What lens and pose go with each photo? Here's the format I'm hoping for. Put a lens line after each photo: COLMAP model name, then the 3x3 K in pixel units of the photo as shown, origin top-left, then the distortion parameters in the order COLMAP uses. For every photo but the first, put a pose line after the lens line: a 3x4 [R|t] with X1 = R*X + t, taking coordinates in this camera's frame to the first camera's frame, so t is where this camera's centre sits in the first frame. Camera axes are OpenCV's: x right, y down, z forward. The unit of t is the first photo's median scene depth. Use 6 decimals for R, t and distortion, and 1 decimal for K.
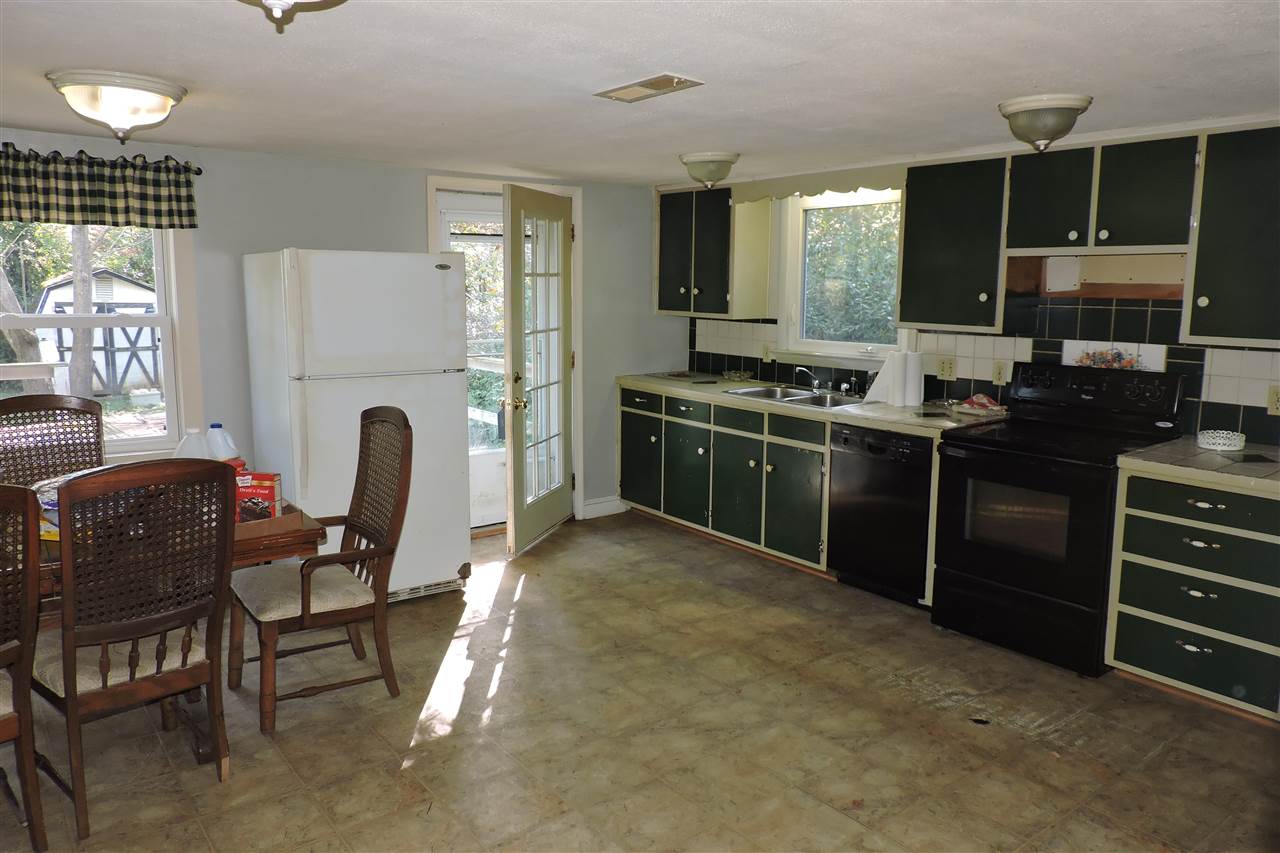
lens RADIAL K [[902.6, 0, 641.2], [0, 902.6, 431.1], [0, 0, 1]] dist [-0.025627, 0.003707]
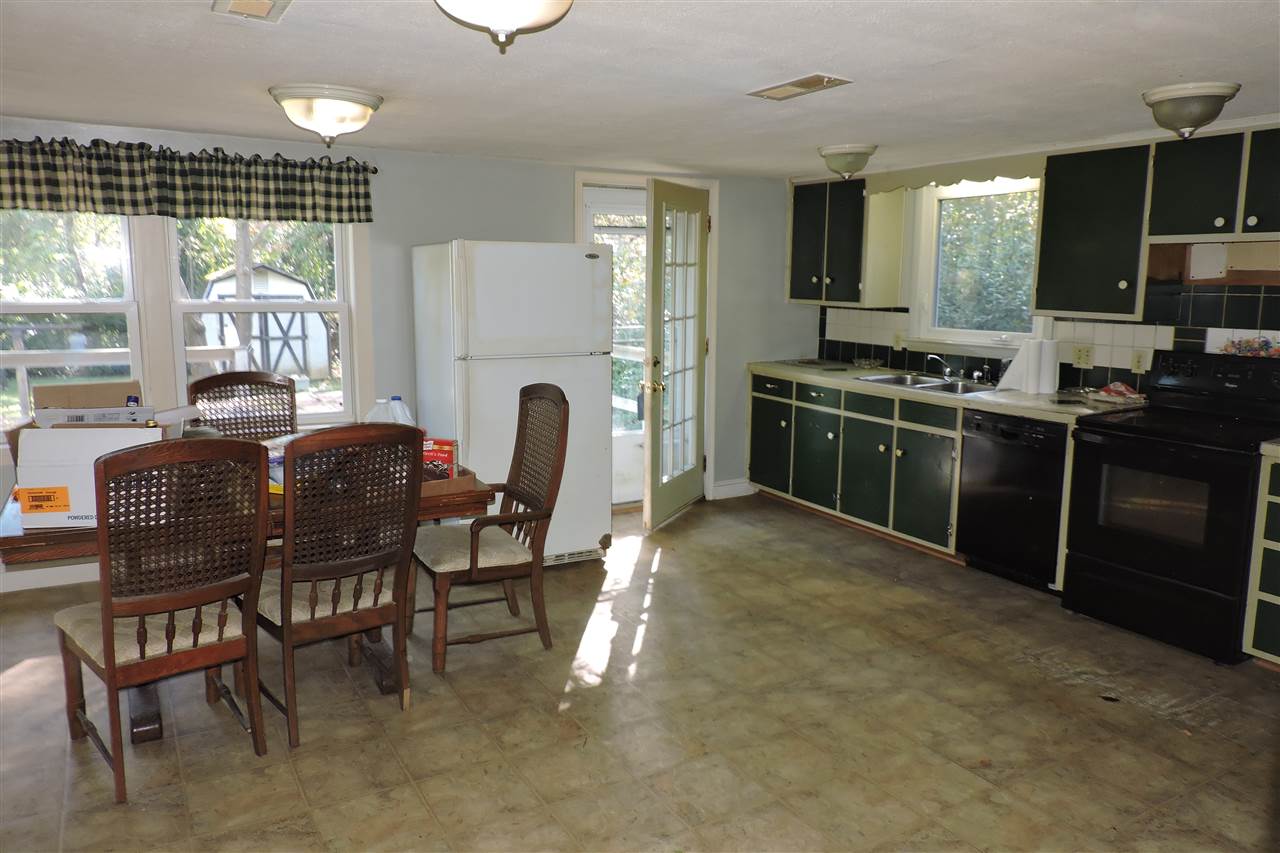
lens RADIAL K [[900.9, 0, 642.6], [0, 900.9, 431.9], [0, 0, 1]] dist [-0.030602, 0.008122]
pose [[0.991577, 0.019360, -0.128060, -0.019998], [-0.018287, 0.999787, 0.009544, 0.015427], [0.128218, -0.007122, 0.991720, -0.056998]]
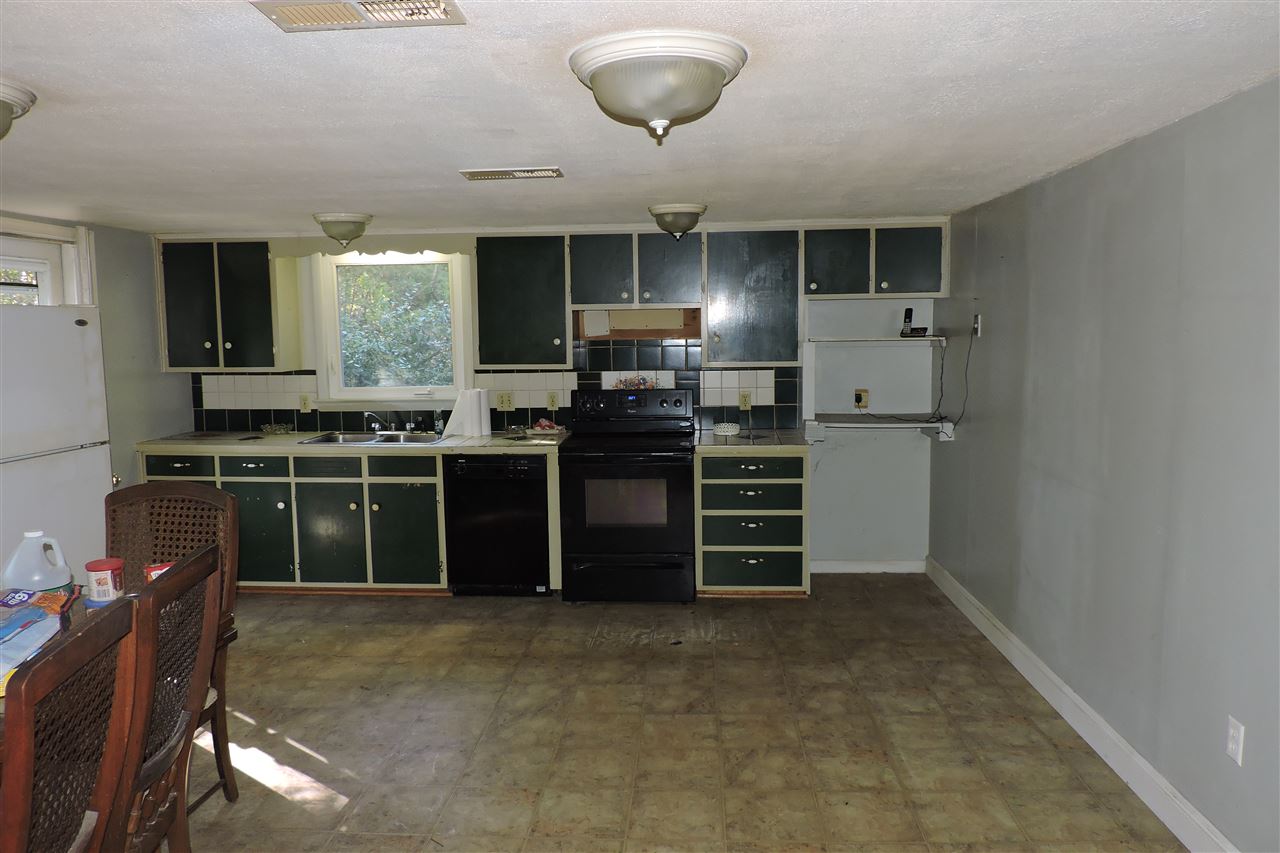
lens RADIAL K [[902.6, 0, 641.2], [0, 902.6, 431.1], [0, 0, 1]] dist [-0.025627, 0.003707]
pose [[0.658766, -0.096877, 0.746085, -0.522070], [0.137646, 0.990456, 0.007071, -0.014718], [-0.739649, 0.098038, 0.665813, 0.061716]]
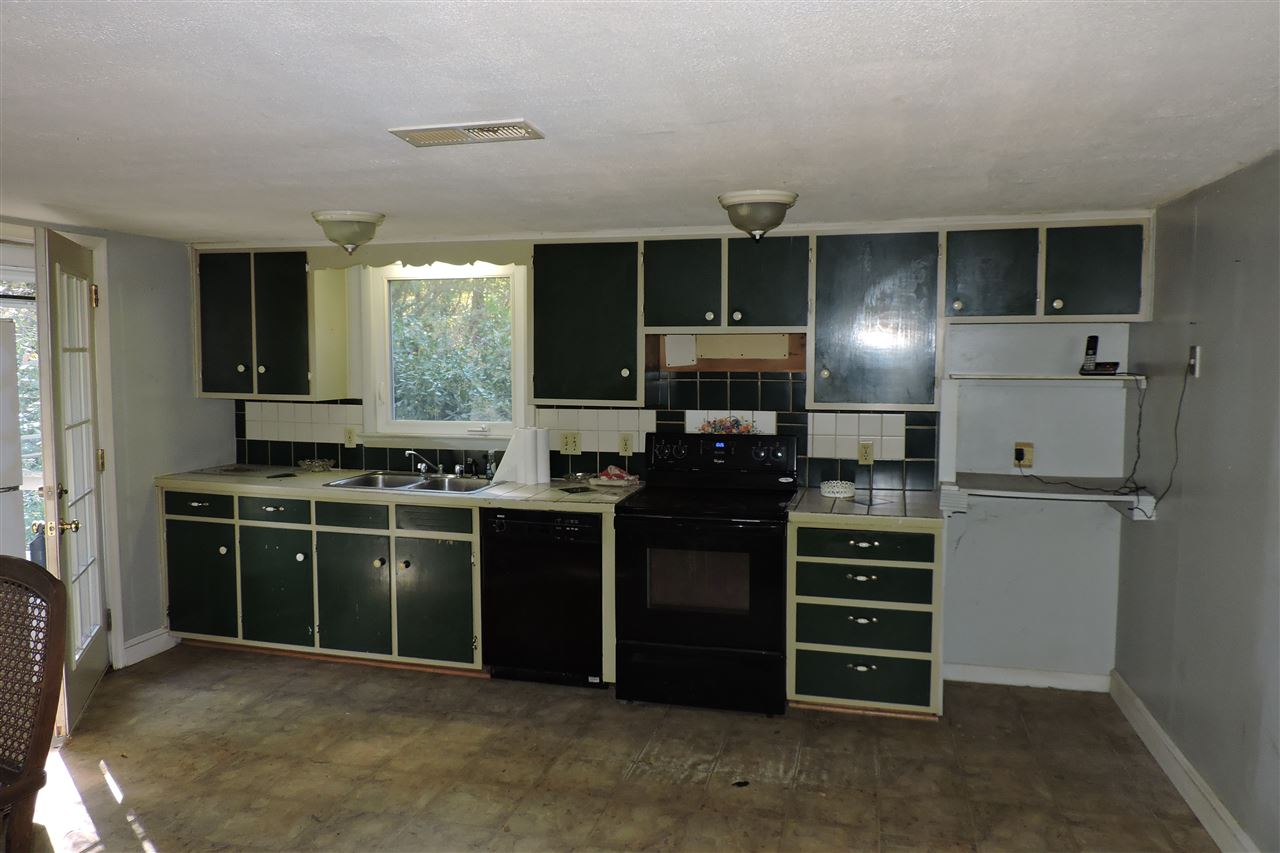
lens RADIAL K [[902.6, 0, 641.2], [0, 902.6, 431.1], [0, 0, 1]] dist [-0.025627, 0.003707]
pose [[0.788274, -0.052089, 0.613116, -0.250795], [0.100641, 0.993907, -0.044952, -0.033091], [-0.607039, 0.097140, 0.788713, 0.172503]]
